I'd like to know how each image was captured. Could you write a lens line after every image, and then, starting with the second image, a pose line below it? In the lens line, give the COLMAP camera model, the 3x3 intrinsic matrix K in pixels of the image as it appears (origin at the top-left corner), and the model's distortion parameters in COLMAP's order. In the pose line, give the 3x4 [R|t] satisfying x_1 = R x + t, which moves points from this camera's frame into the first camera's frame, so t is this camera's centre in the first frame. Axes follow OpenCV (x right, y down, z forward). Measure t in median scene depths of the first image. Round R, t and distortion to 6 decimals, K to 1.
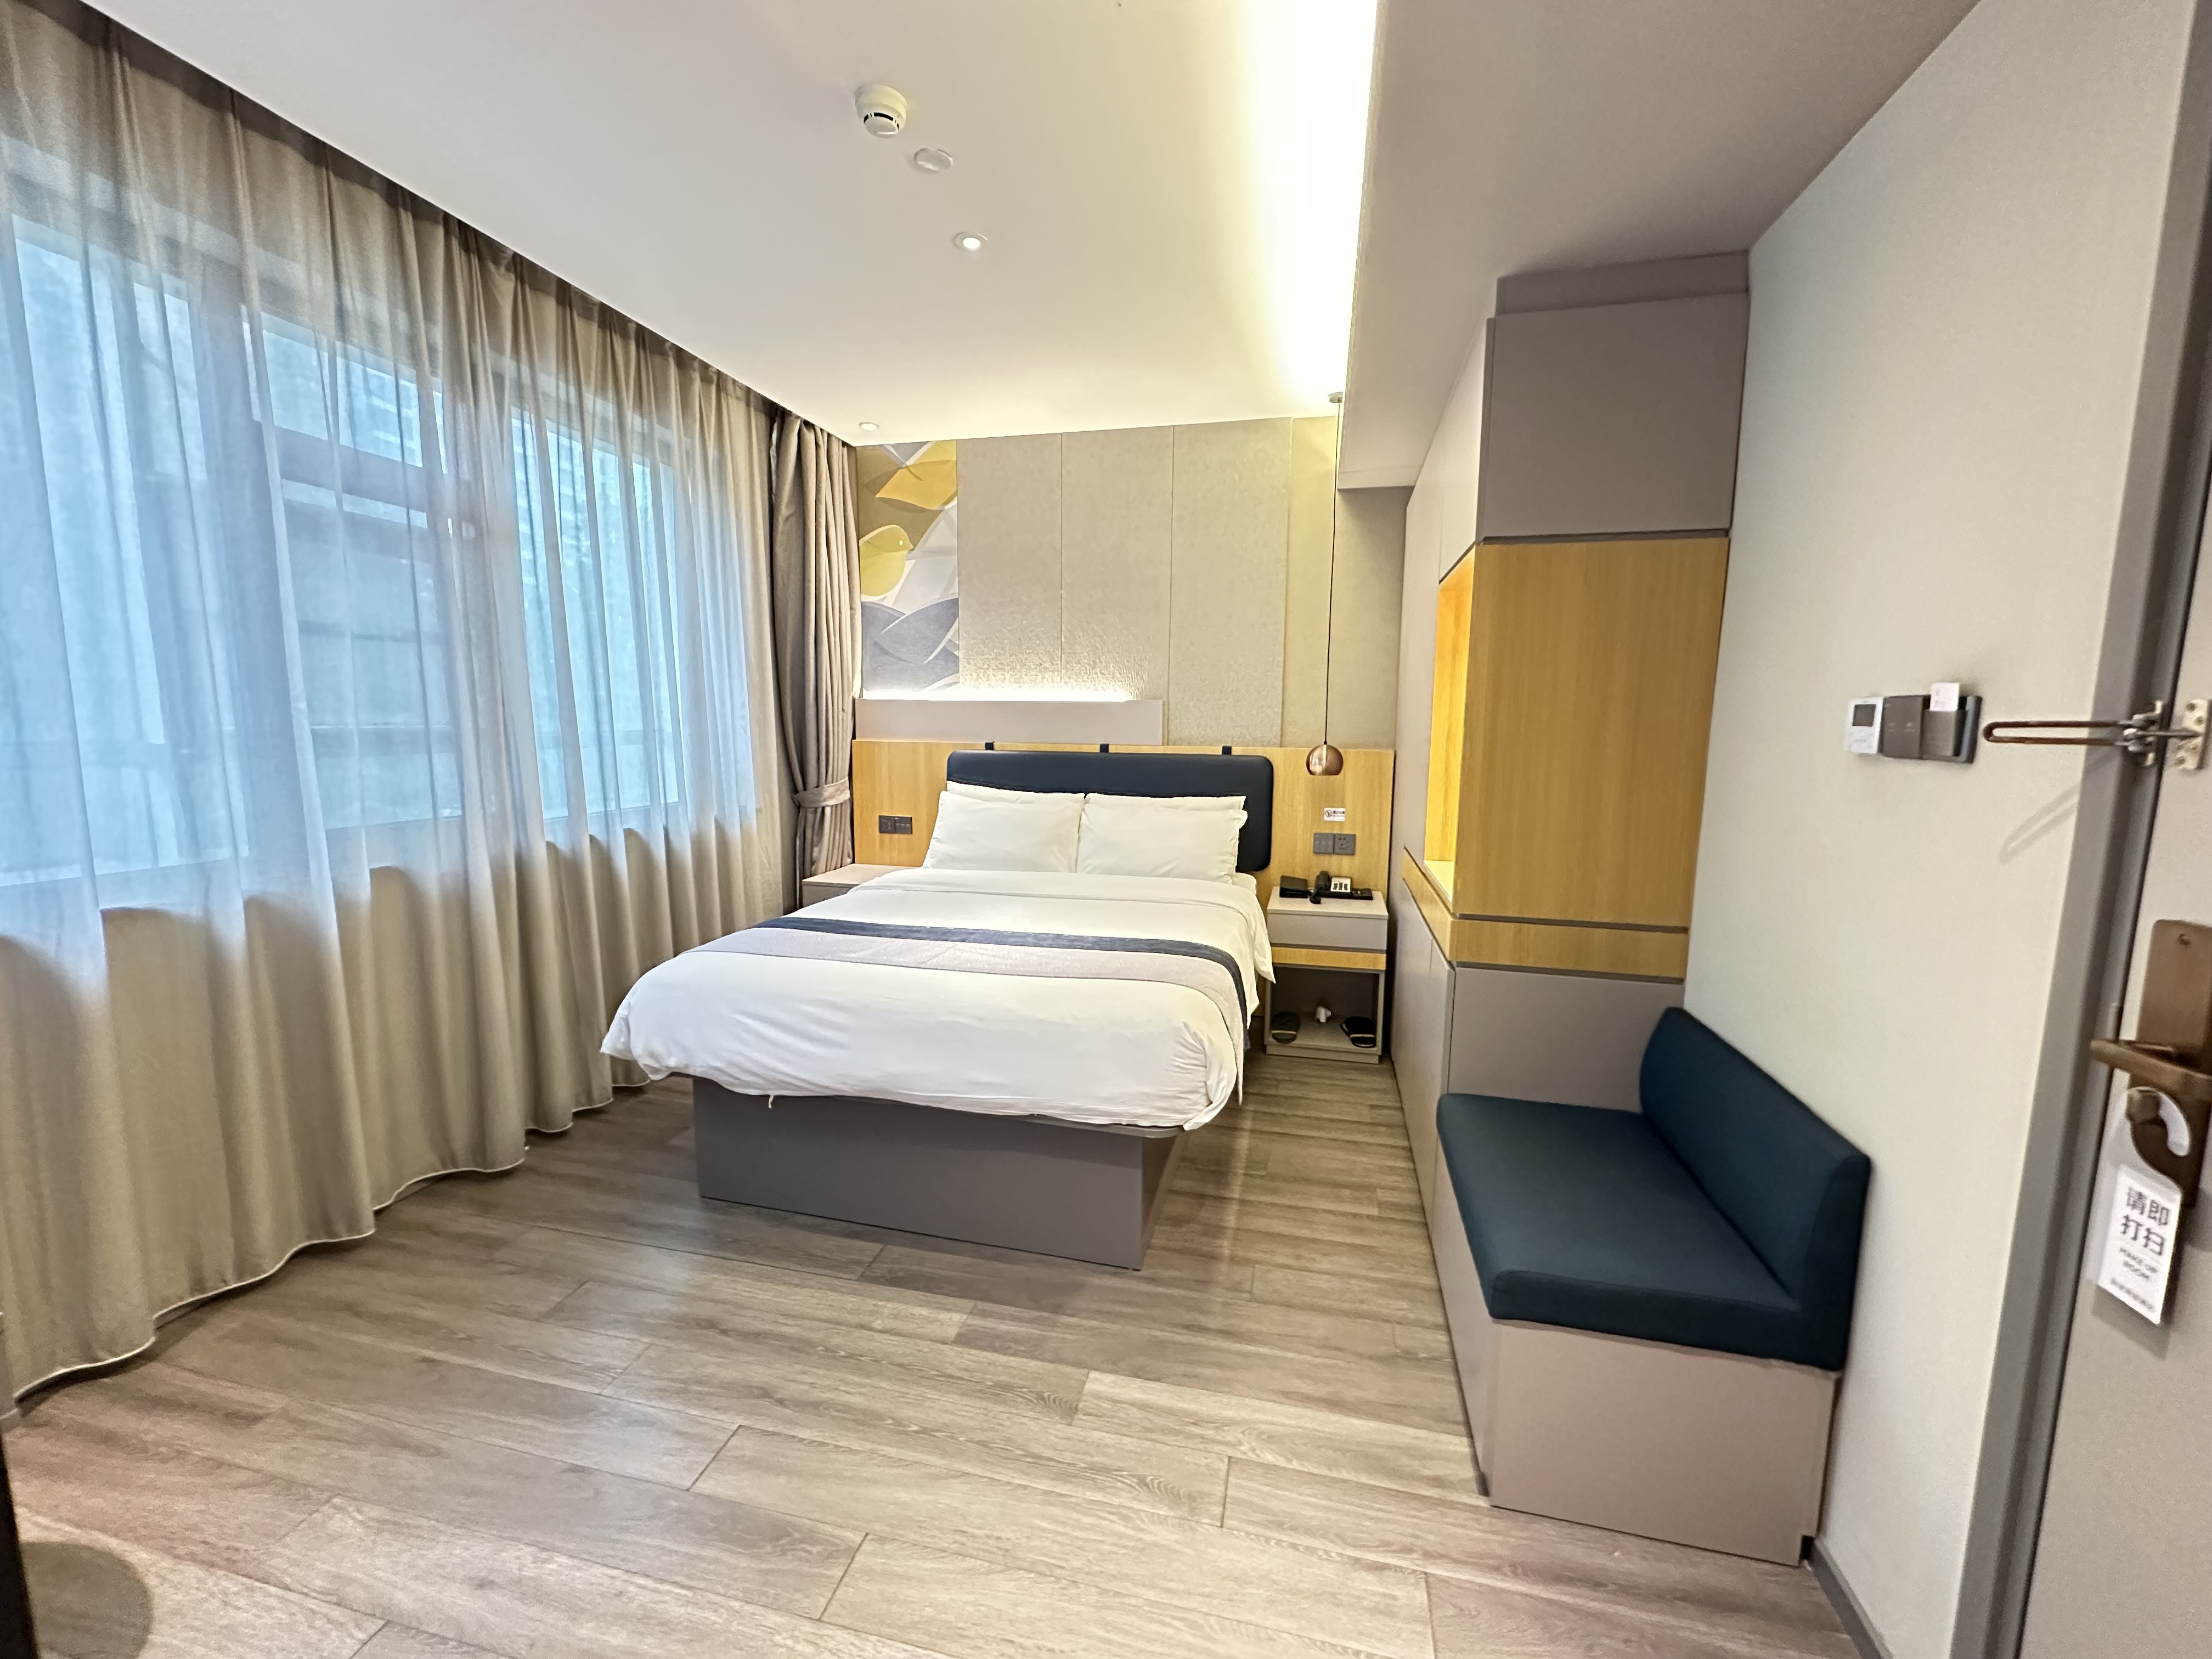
lens RADIAL K [[886.8, 0, 1105.4], [0, 886.8, 824.9], [0, 0, 1]] dist [-0.002214, 0.000812]
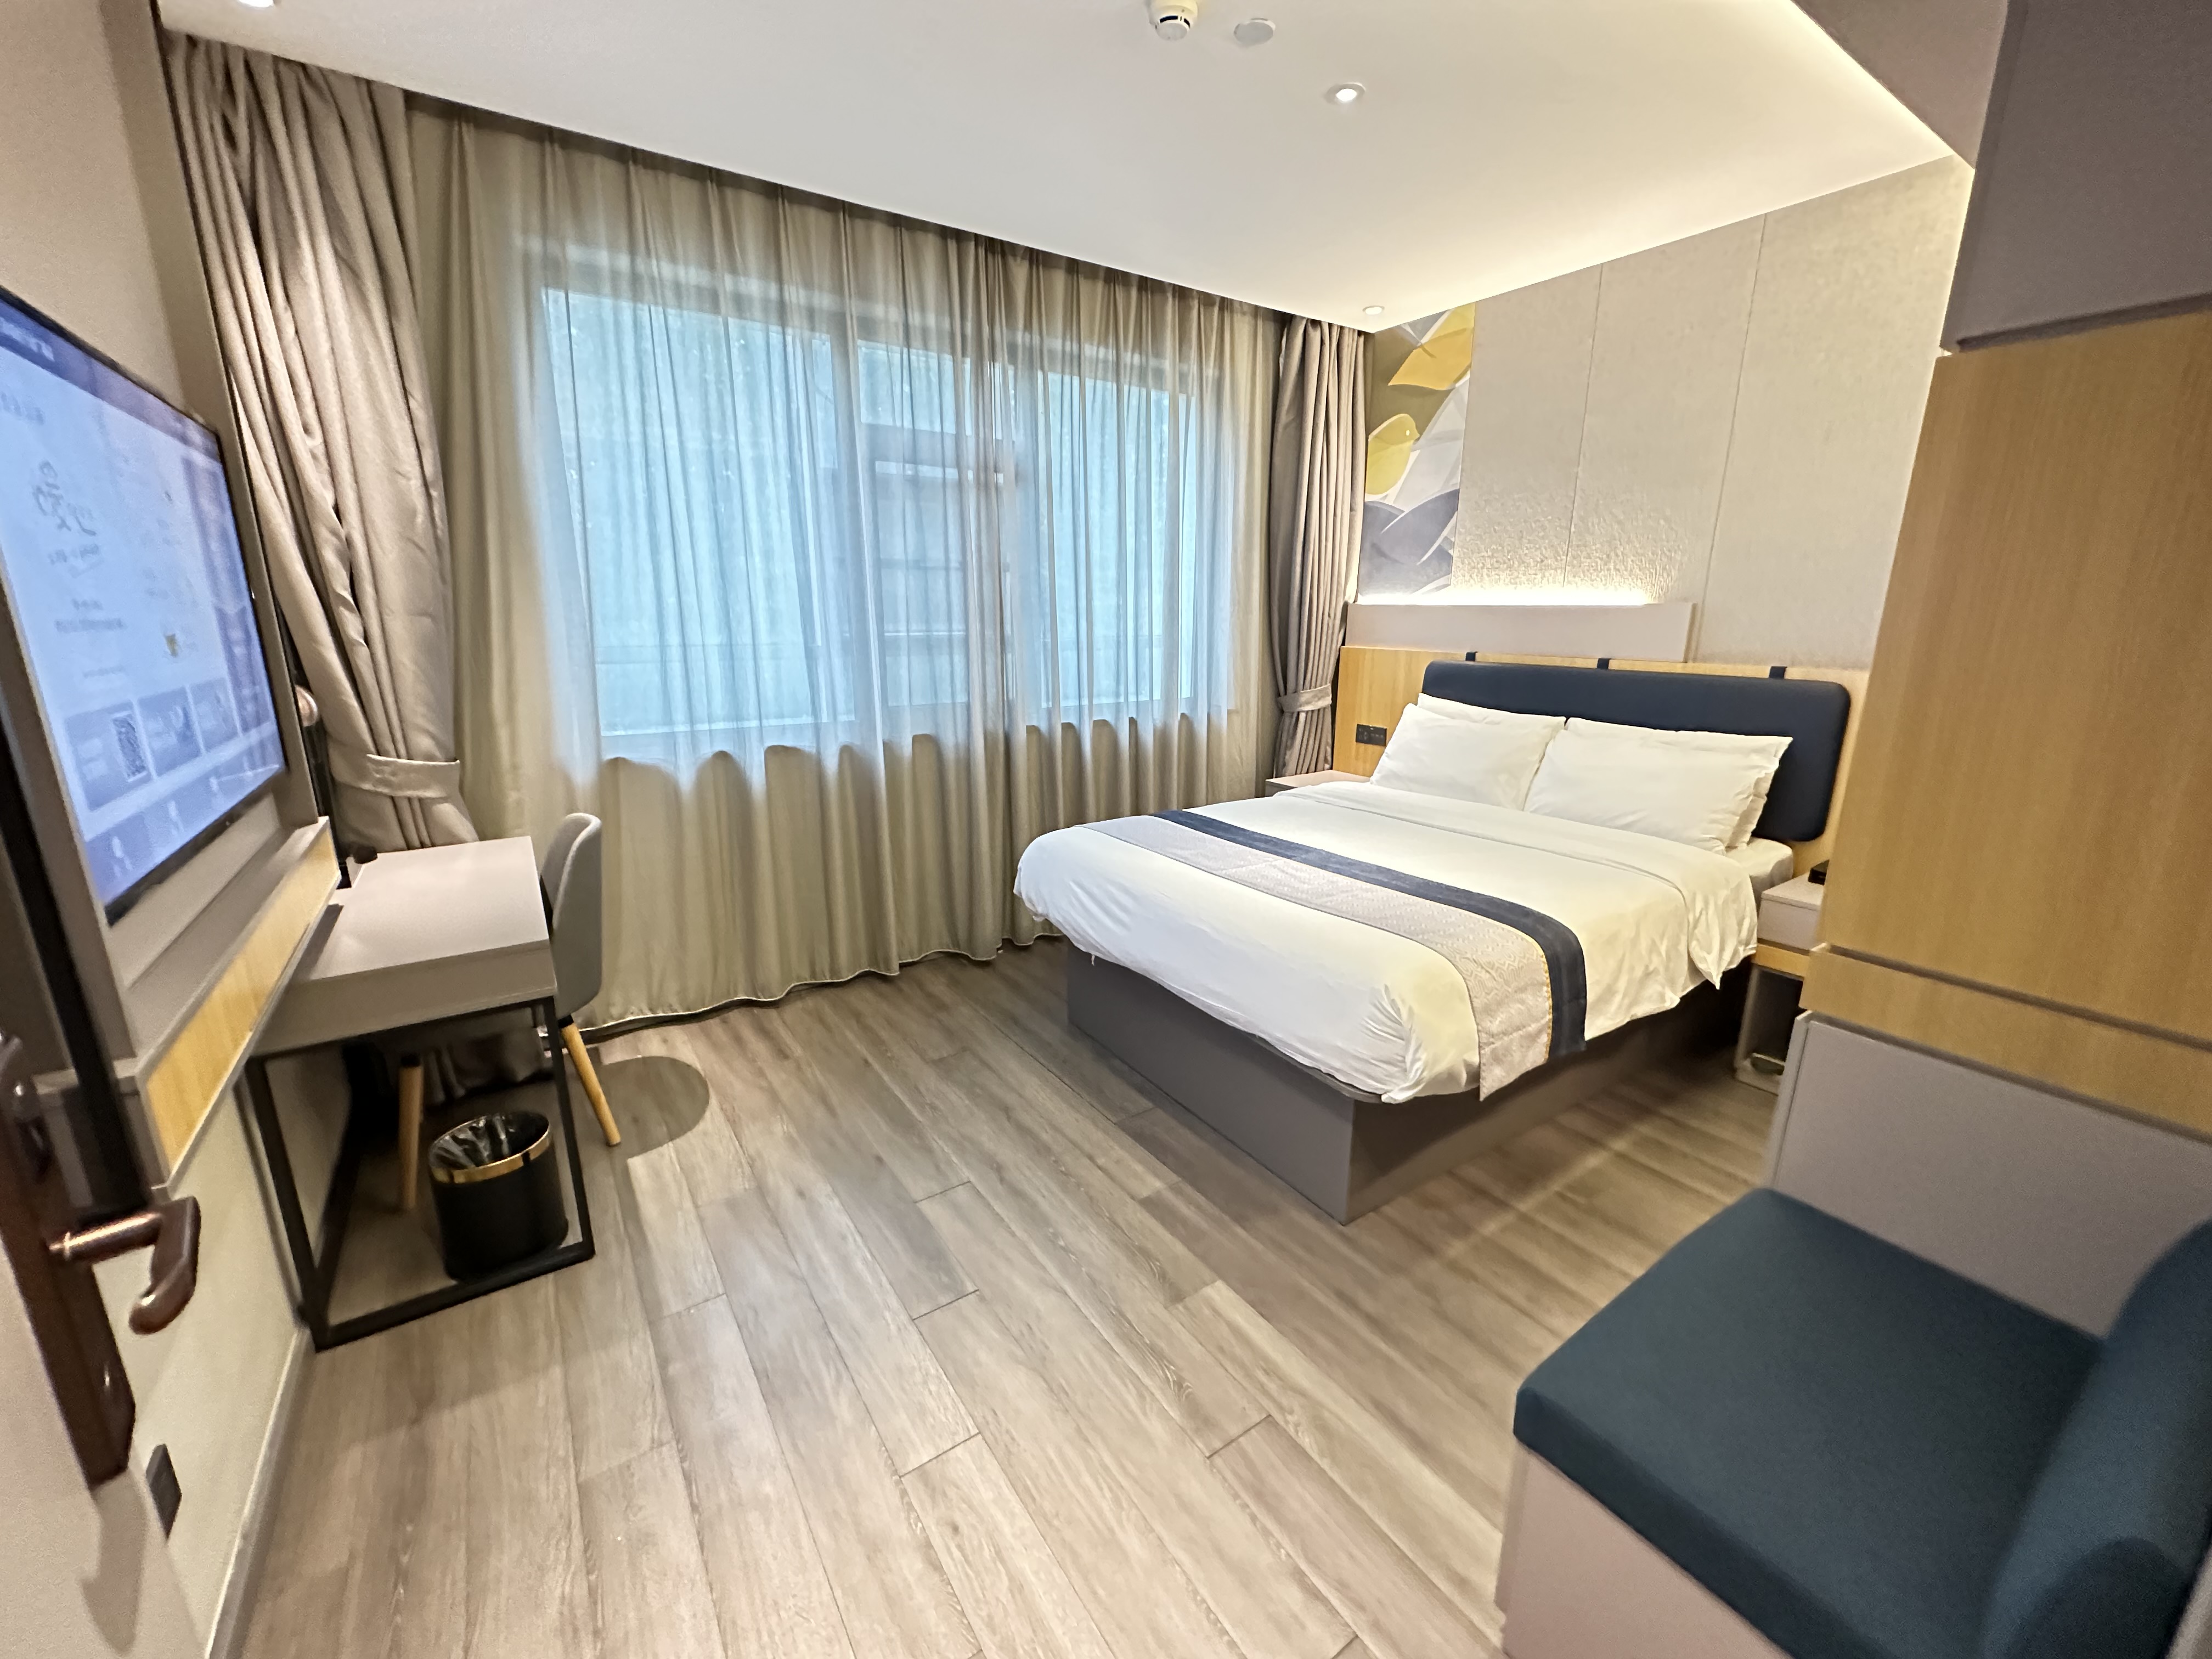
lens RADIAL K [[886.8, 0, 1105.4], [0, 886.8, 826.6], [0, 0, 1]] dist [-0.002214, 0.000812]
pose [[0.738636, 0.154424, -0.656178, 0.383218], [-0.076925, 0.986358, 0.145535, -0.038342], [0.669700, -0.057021, 0.740439, 0.135286]]
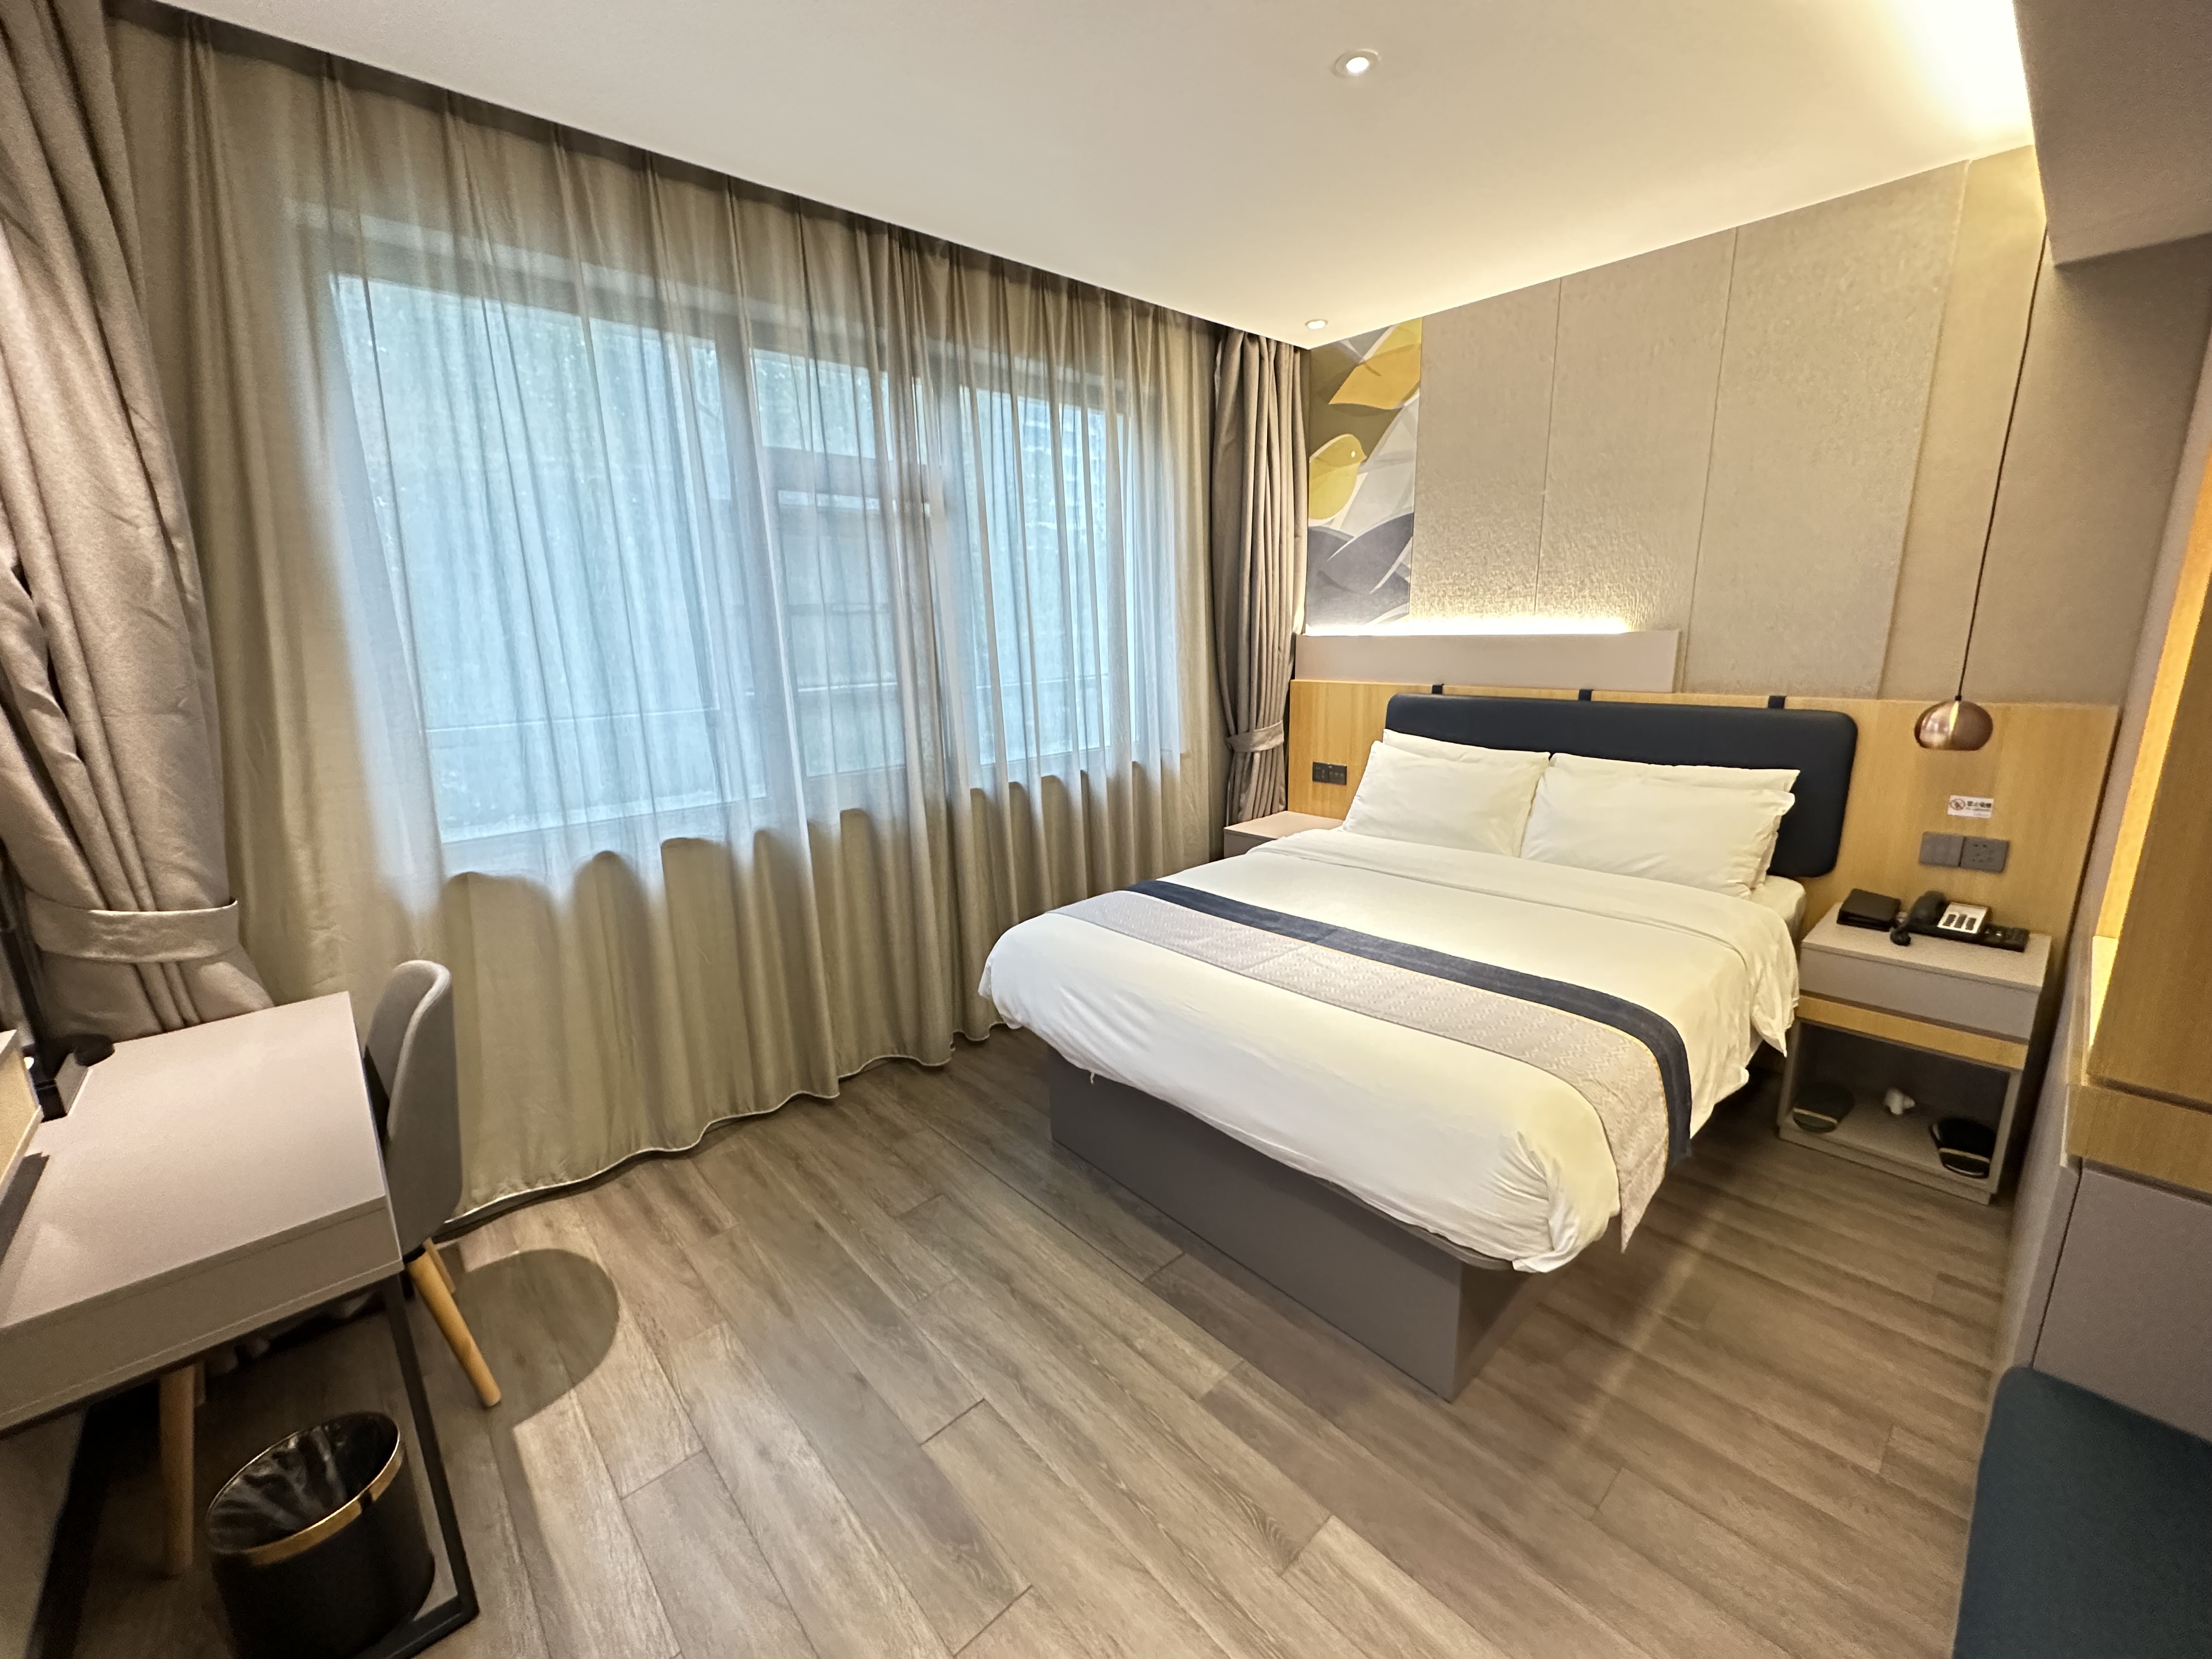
lens RADIAL K [[886.8, 0, 1105.7], [0, 886.8, 826.4], [0, 0, 1]] dist [-0.002214, 0.000812]
pose [[0.826924, 0.094986, -0.554233, 0.162090], [-0.033898, 0.992258, 0.119478, -0.089226], [0.561291, -0.080012, 0.823742, 0.199755]]
